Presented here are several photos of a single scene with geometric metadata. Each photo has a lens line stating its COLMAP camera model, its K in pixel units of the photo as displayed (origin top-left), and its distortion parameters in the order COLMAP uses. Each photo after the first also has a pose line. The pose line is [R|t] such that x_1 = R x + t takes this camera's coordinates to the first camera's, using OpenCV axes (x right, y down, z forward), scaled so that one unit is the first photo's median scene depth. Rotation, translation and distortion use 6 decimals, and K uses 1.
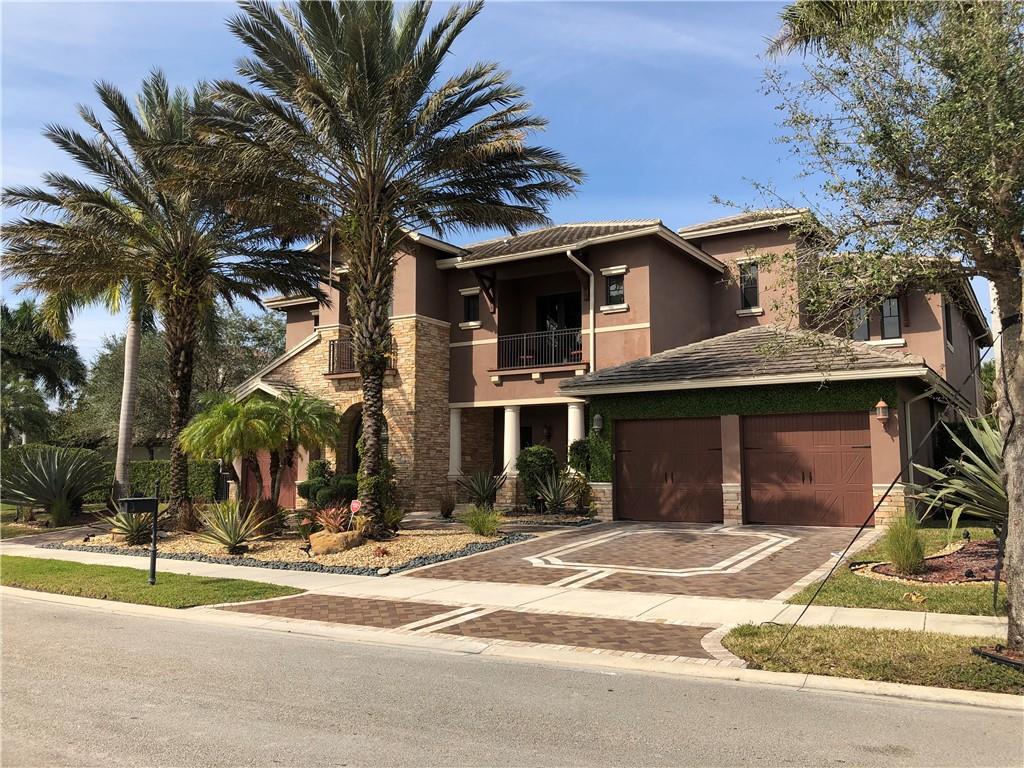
lens RADIAL K [[842.3, 0, 513.3], [0, 842.3, 380.6], [0, 0, 1]] dist [0.033380, -0.054110]
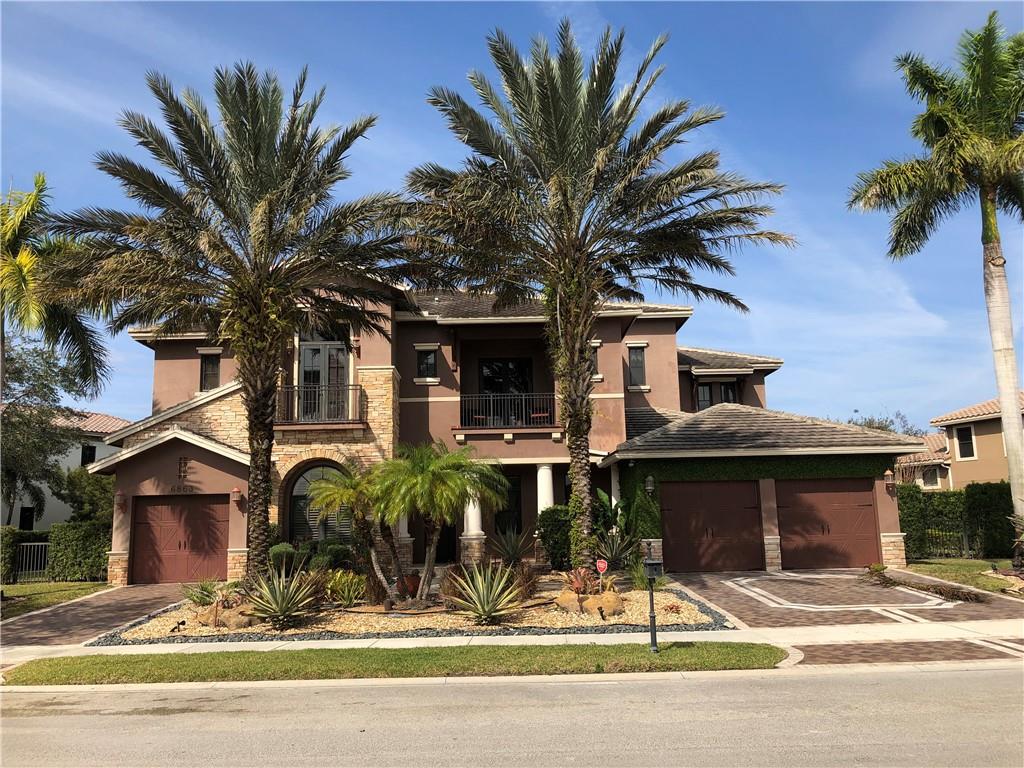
lens RADIAL K [[842.3, 0, 517.3], [0, 842.3, 384.8], [0, 0, 1]] dist [0.033380, -0.054110]
pose [[0.830570, 0.073482, 0.552045, -0.534772], [-0.037605, 0.996395, -0.076050, 0.009241], [-0.555642, 0.042405, 0.830339, 0.137777]]
